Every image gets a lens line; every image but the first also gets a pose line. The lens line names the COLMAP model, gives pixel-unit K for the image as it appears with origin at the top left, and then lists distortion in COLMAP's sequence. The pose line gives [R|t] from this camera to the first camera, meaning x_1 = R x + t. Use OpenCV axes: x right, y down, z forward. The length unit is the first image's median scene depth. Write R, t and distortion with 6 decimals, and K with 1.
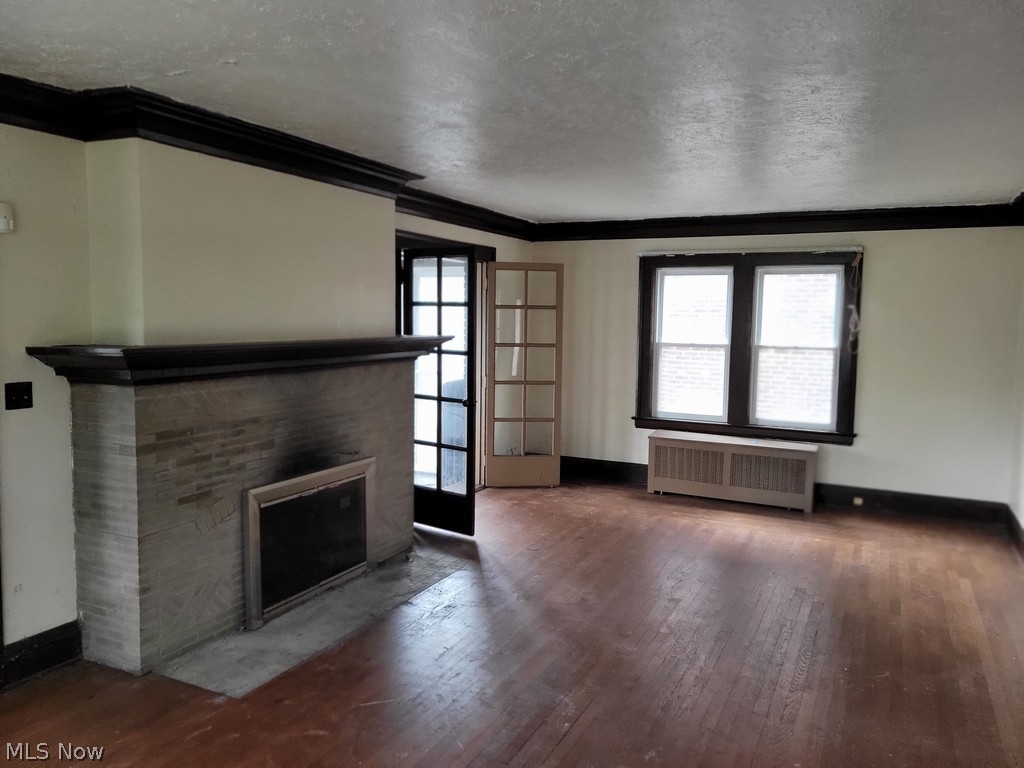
lens RADIAL K [[770.4, 0, 514.4], [0, 770.4, 385.0], [0, 0, 1]] dist [0.045457, 0.001024]
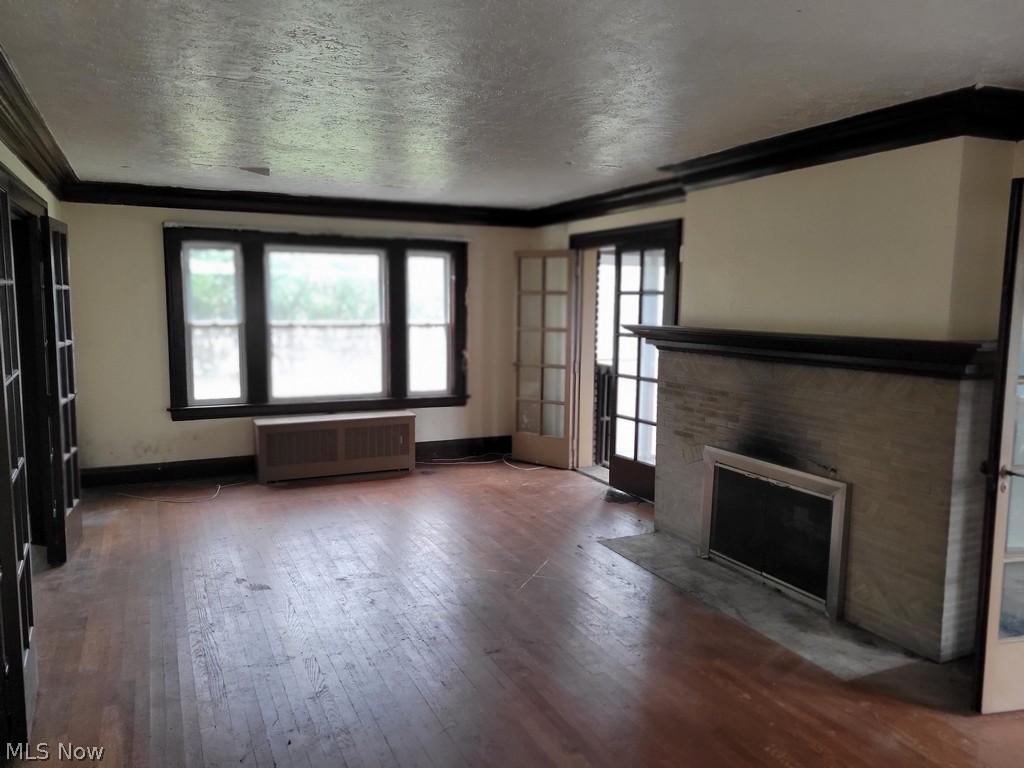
lens RADIAL K [[770.4, 0, 513.9], [0, 770.4, 392.1], [0, 0, 1]] dist [0.045457, 0.001024]
pose [[-0.633179, 0.073235, -0.770533, 0.784882], [-0.088479, 0.982139, 0.166053, -0.125251], [0.768931, 0.173317, -0.615391, 1.459776]]
